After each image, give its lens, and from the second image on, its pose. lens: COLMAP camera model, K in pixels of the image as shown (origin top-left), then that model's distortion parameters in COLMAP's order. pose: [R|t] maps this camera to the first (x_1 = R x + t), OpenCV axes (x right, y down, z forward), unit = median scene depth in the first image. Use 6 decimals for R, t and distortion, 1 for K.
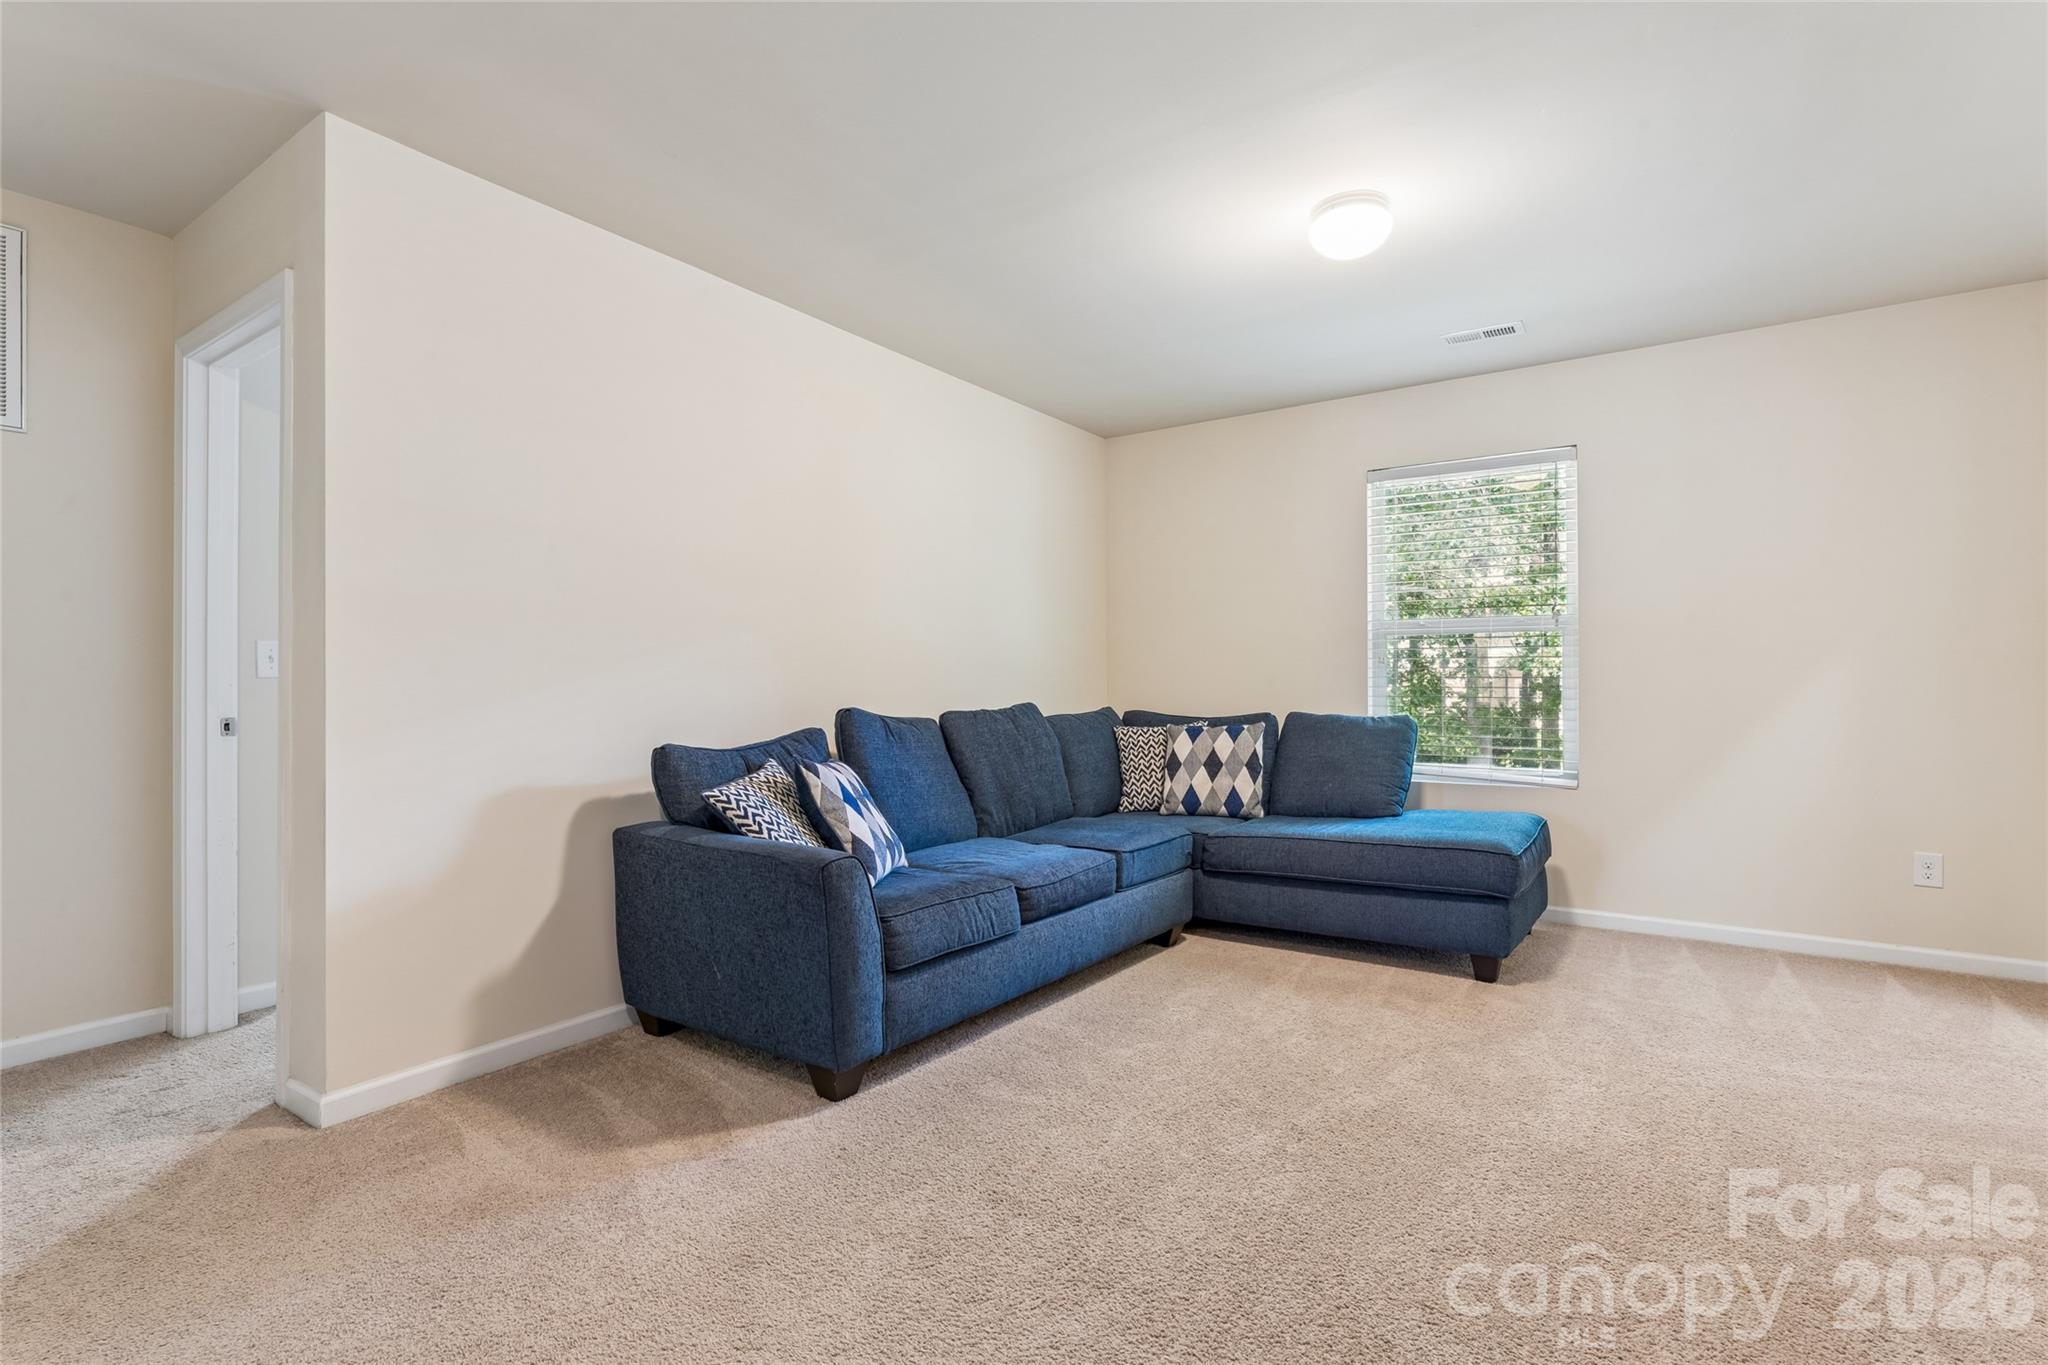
lens RADIAL K [[964.8, 0, 1038.4], [0, 964.8, 678.5], [0, 0, 1]] dist [0.005526, 0.000837]
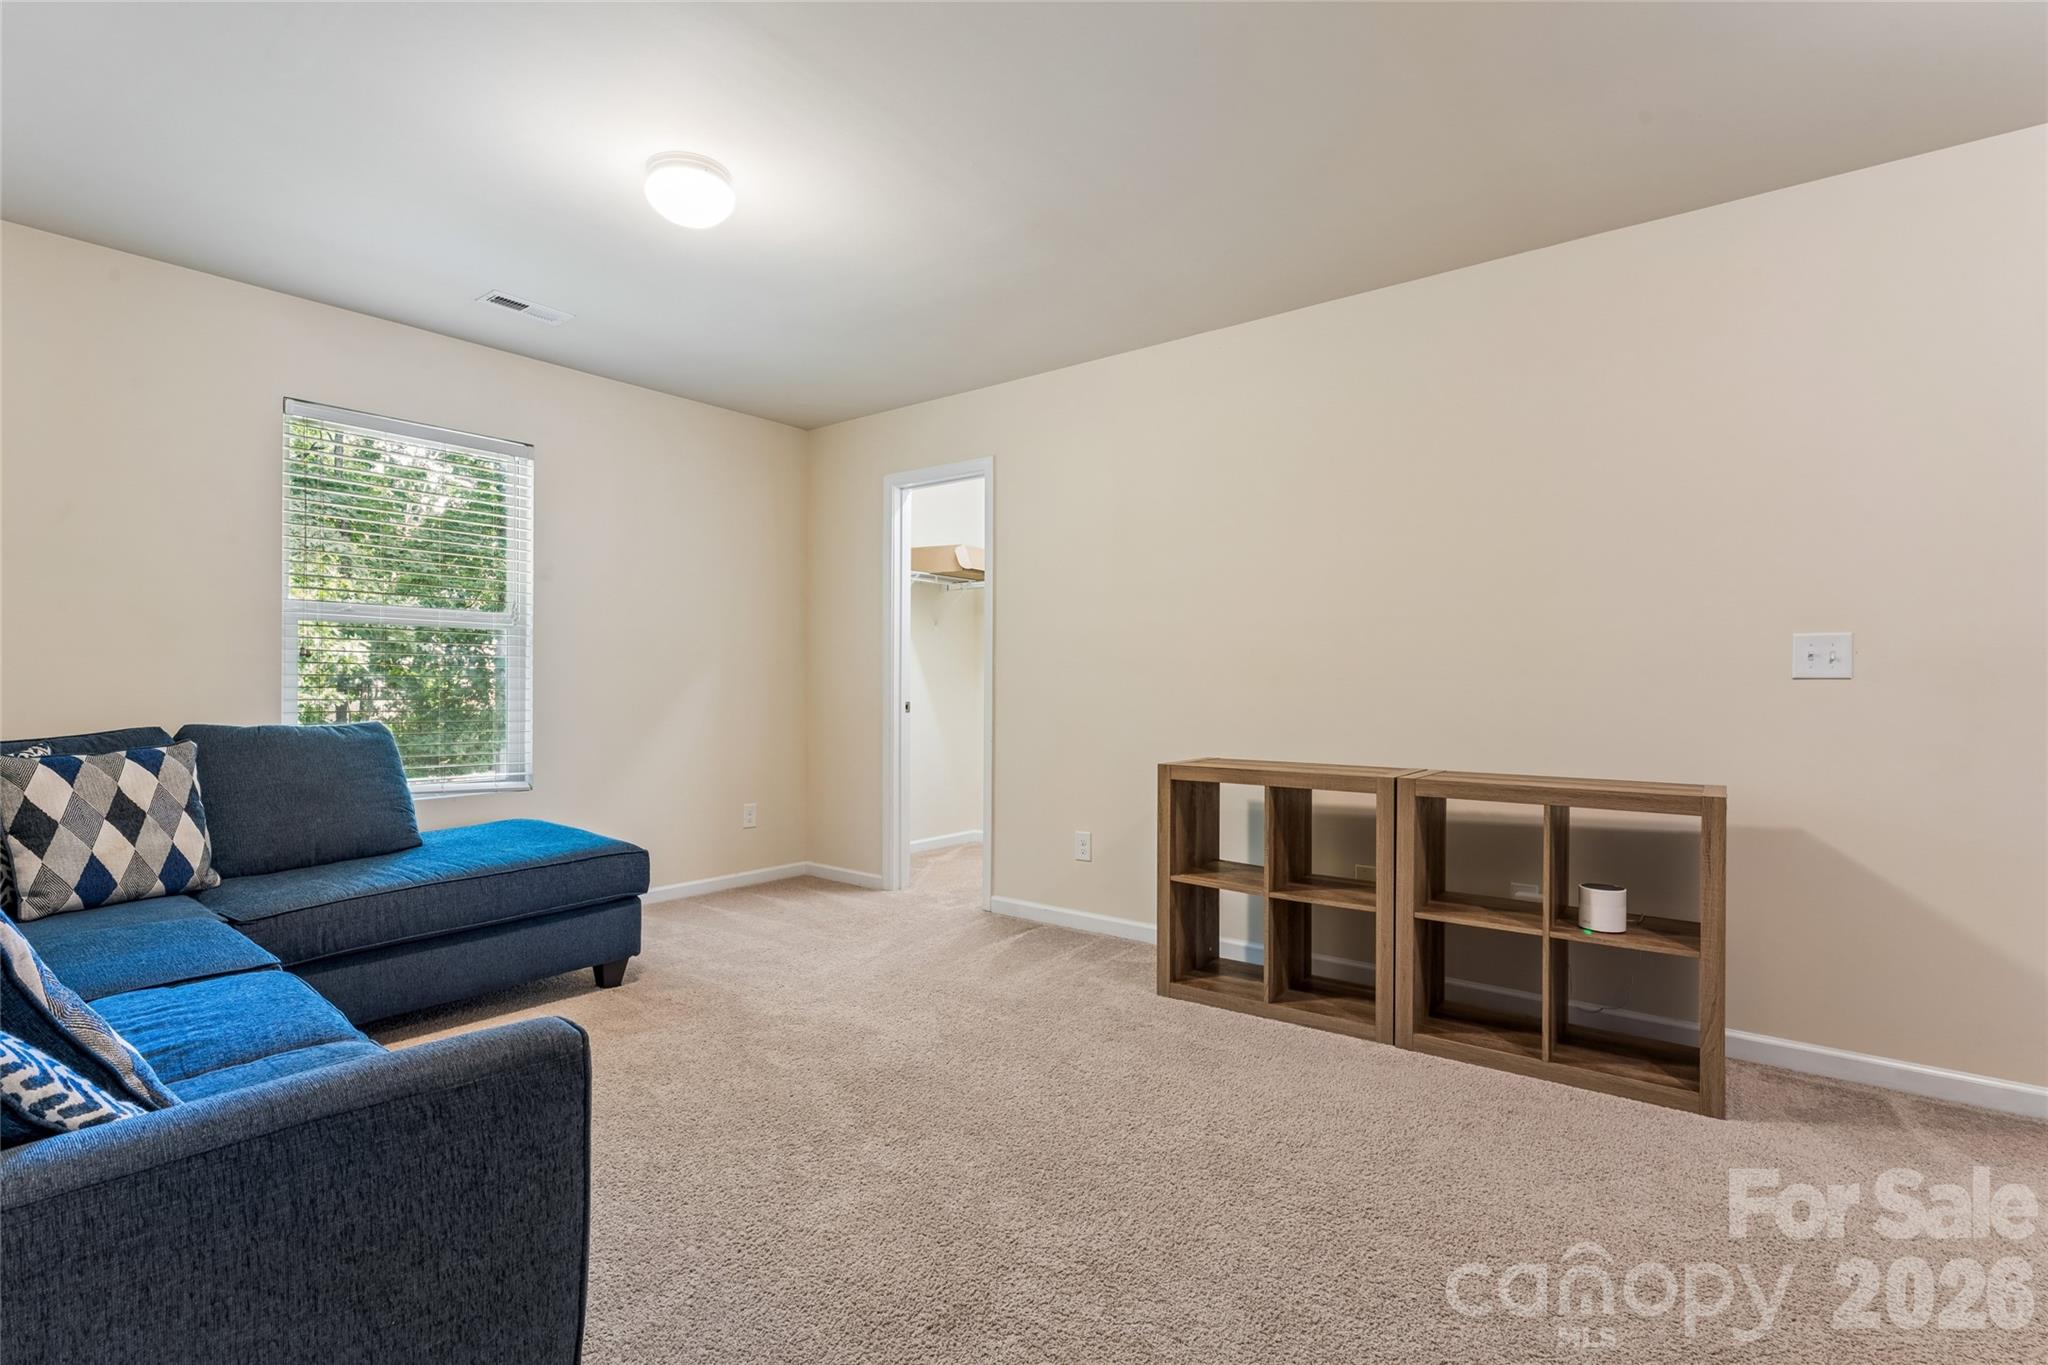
lens RADIAL K [[964.8, 0, 1029.0], [0, 964.8, 693.1], [0, 0, 1]] dist [0.005526, 0.000837]
pose [[0.066101, -0.004430, 0.997803, -0.385344], [-0.009596, 0.999941, 0.005075, 0.005172], [-0.997767, -0.009911, 0.066054, 0.409323]]
